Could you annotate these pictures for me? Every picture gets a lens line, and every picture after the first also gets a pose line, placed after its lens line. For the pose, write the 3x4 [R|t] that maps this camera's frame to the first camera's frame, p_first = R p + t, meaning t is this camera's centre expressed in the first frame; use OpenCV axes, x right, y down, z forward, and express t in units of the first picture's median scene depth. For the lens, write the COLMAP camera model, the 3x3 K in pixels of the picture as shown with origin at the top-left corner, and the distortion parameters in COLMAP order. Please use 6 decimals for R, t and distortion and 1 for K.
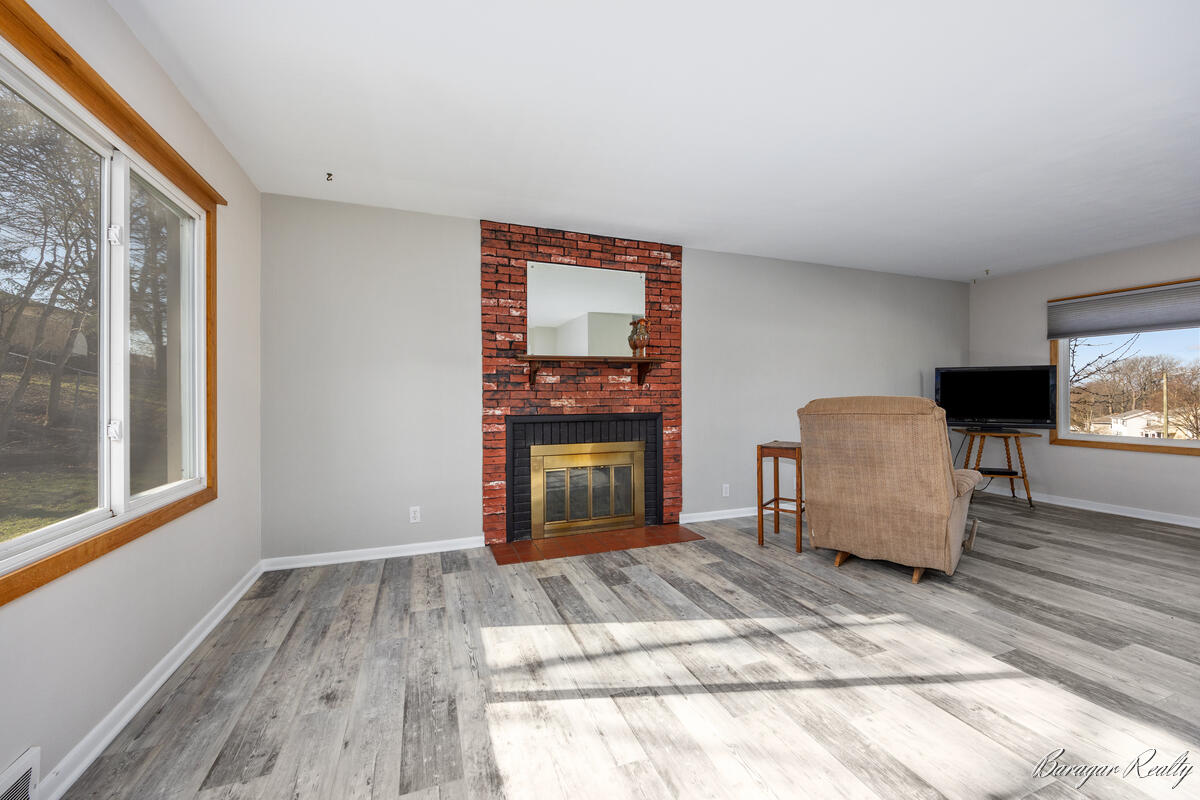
lens RADIAL K [[483.3, 0, 598.5], [0, 483.3, 396.6], [0, 0, 1]] dist [0.000041, -0.000274]
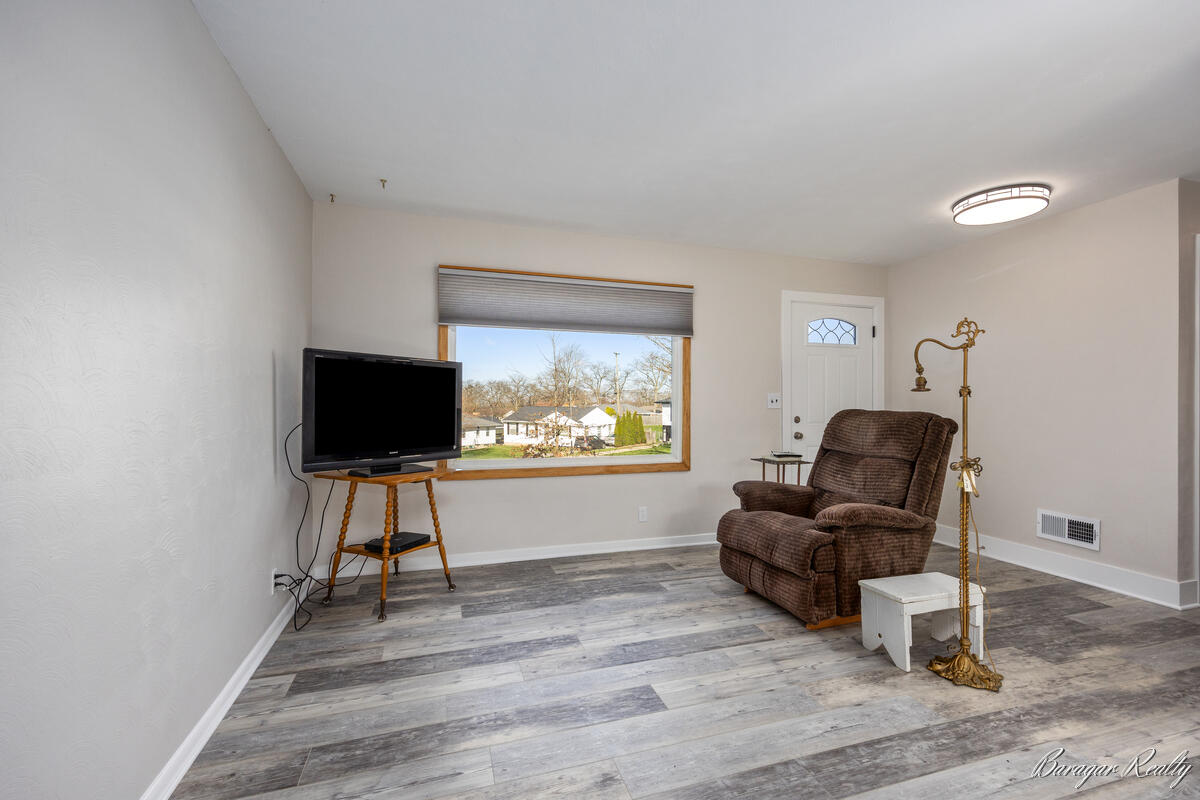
lens RADIAL K [[511.2, 0, 599.1], [0, 511.2, 405.7], [0, 0, 1]] dist [0.000452, -0.000047]
pose [[0.048673, -0.002035, 0.998813, 0.241966], [-0.002346, 0.999995, 0.002152, -0.006498], [-0.998812, -0.002448, 0.048668, 0.753023]]
